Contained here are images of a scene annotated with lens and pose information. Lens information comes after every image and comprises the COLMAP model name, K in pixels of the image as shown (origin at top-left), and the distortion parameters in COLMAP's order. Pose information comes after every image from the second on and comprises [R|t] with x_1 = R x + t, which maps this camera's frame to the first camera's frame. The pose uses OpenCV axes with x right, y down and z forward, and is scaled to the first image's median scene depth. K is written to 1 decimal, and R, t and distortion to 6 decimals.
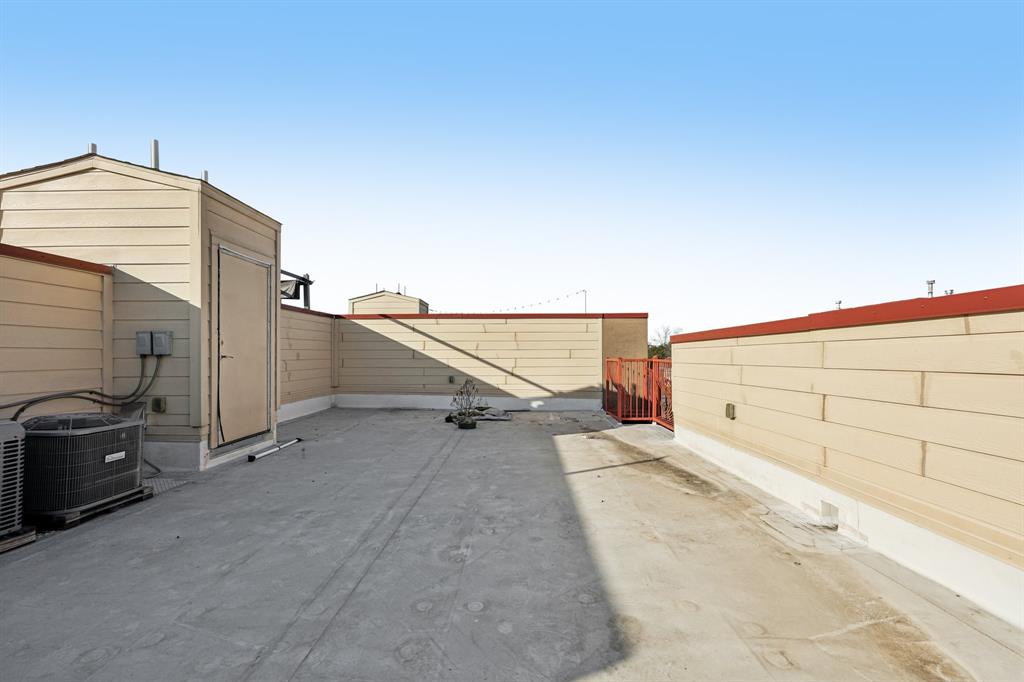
lens RADIAL K [[427.7, 0, 513.9], [0, 427.7, 345.8], [0, 0, 1]] dist [0.000358, 0.000534]
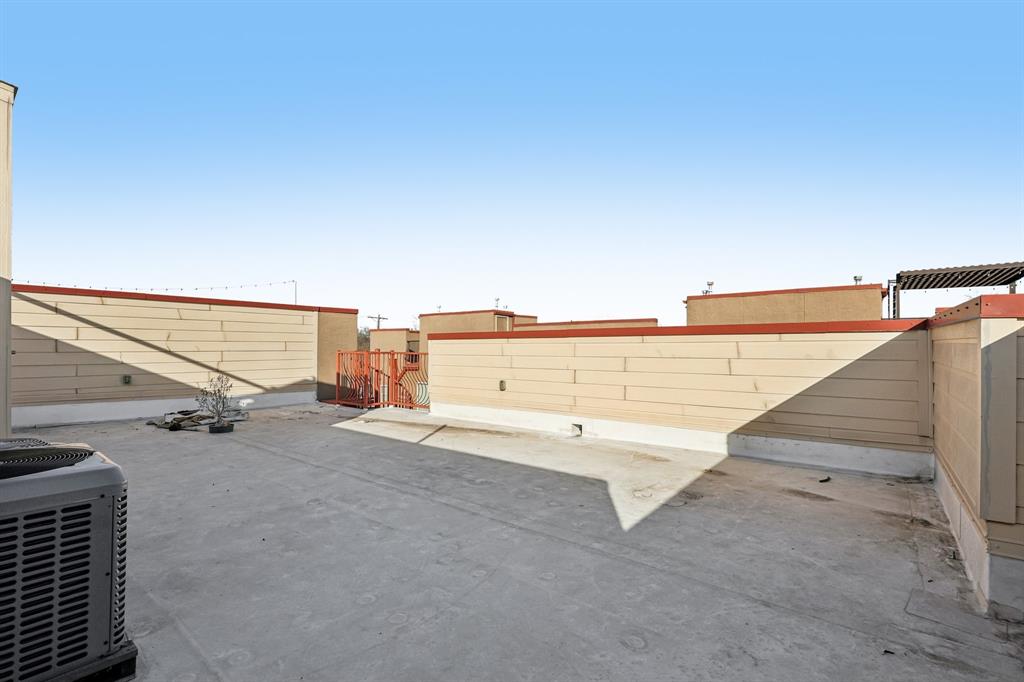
lens RADIAL K [[454.4, 0, 507.2], [0, 454.4, 344.0], [0, 0, 1]] dist [-0.001704, -0.000062]
pose [[0.618772, 0.009040, 0.785519, -0.360911], [-0.021996, 0.999741, 0.005822, -0.003675], [-0.785263, -0.020880, 0.618810, -0.016798]]
